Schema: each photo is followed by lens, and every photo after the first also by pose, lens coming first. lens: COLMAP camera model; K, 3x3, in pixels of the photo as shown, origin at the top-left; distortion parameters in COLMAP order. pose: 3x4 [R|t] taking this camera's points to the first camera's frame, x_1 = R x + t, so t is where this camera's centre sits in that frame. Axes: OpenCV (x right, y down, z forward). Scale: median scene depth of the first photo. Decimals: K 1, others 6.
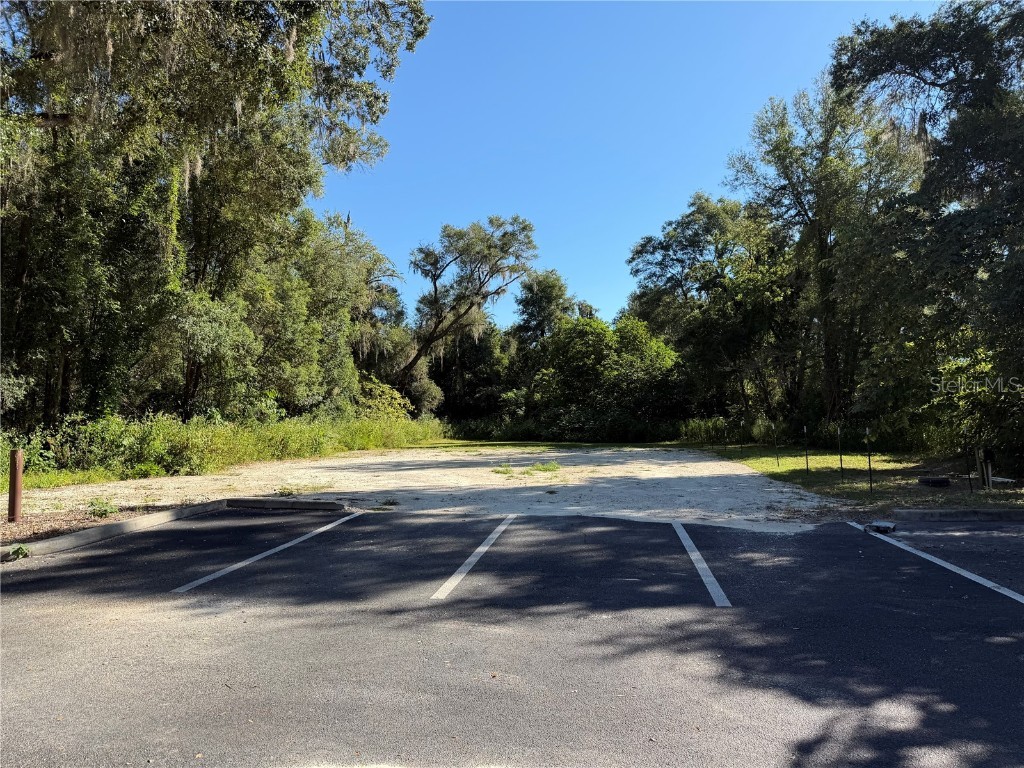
lens RADIAL K [[719.1, 0, 505.4], [0, 719.1, 394.4], [0, 0, 1]] dist [0.062663, -0.086419]
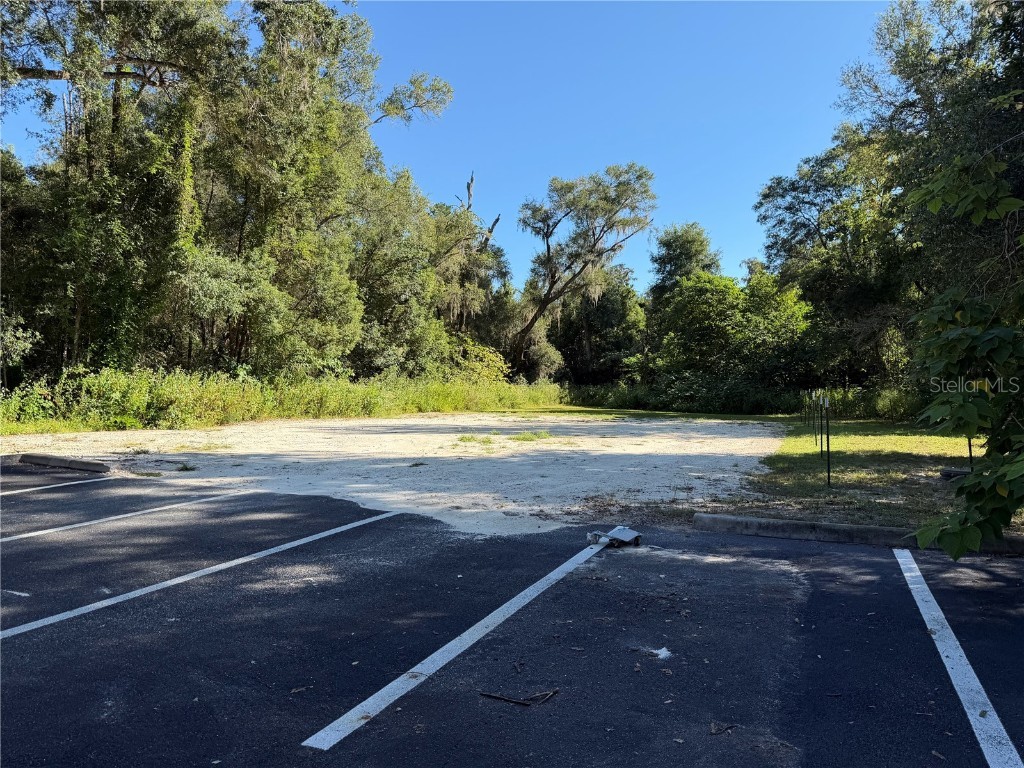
lens RADIAL K [[719.1, 0, 501.2], [0, 719.1, 389.7], [0, 0, 1]] dist [0.062663, -0.086419]
pose [[0.963673, 0.022986, -0.266095, 0.106945], [-0.012467, 0.999075, 0.041154, 0.003522], [0.266795, -0.036342, 0.963068, 0.060927]]
